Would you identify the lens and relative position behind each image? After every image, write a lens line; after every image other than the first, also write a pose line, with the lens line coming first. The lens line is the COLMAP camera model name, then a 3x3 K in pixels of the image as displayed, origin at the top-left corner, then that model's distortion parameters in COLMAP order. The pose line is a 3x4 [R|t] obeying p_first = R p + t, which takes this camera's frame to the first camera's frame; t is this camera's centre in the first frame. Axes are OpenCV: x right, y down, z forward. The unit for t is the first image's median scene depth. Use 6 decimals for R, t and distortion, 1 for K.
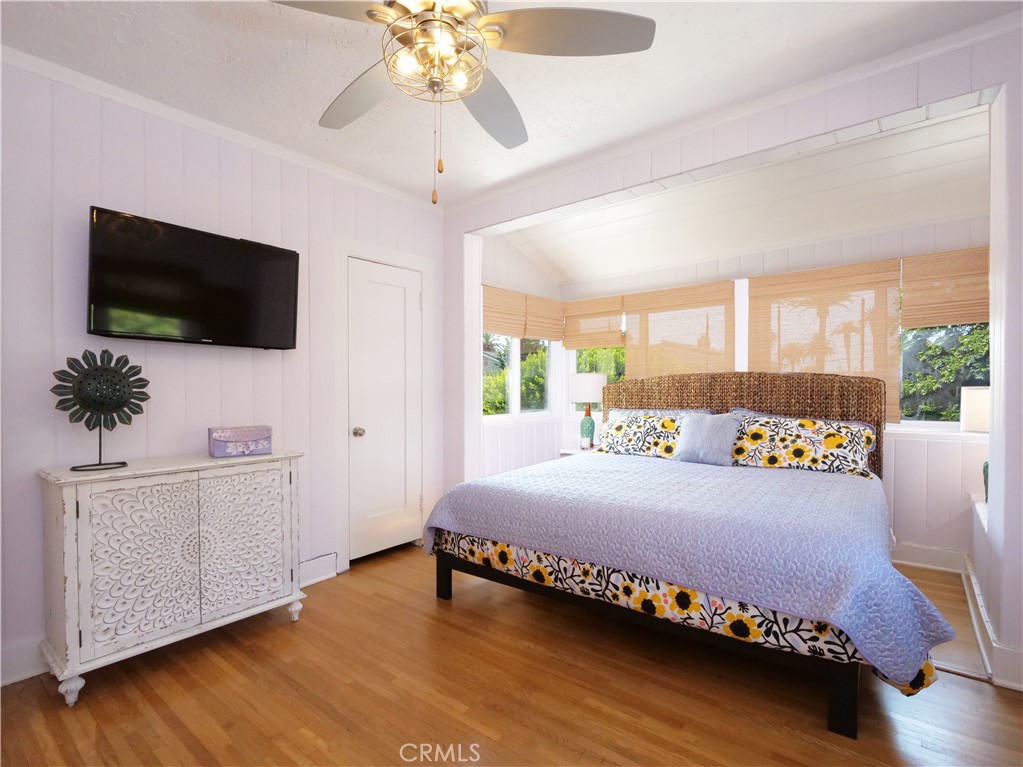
lens RADIAL K [[524.2, 0, 510.2], [0, 524.2, 405.1], [0, 0, 1]] dist [-0.023711, -0.000330]
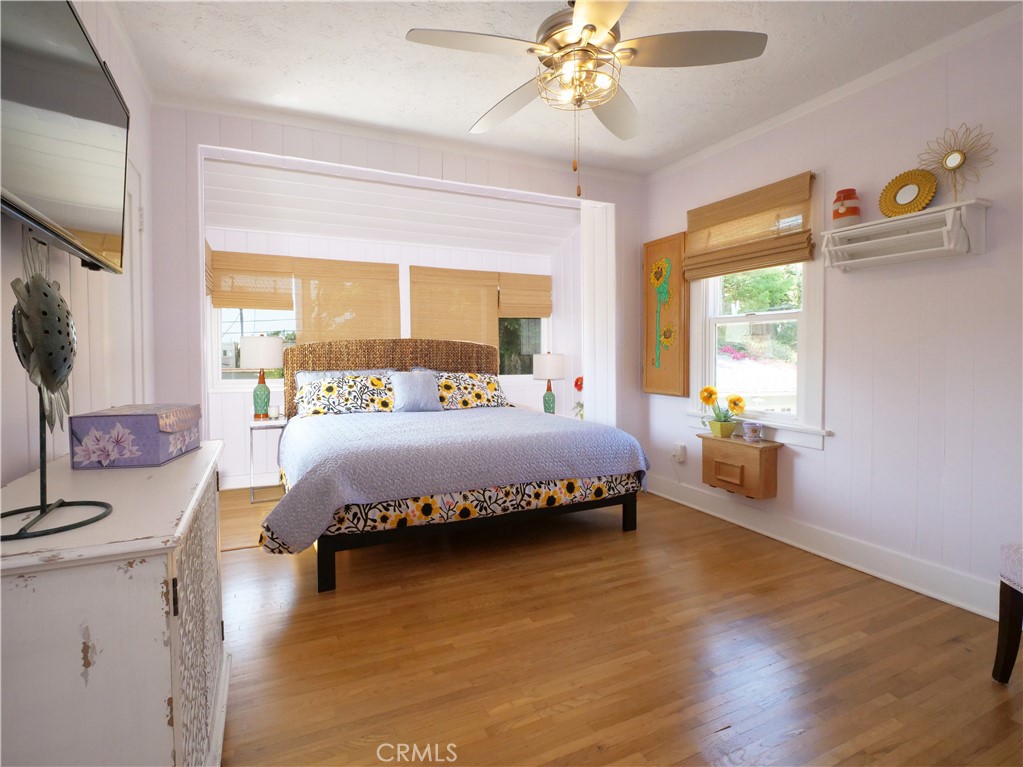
lens RADIAL K [[515.7, 0, 508.4], [0, 515.7, 349.1], [0, 0, 1]] dist [-0.001440, -0.000352]
pose [[0.414395, 0.010122, 0.910041, -0.918144], [0.023859, 0.999474, -0.021981, -0.006915], [-0.909784, 0.030821, 0.413936, 0.416048]]
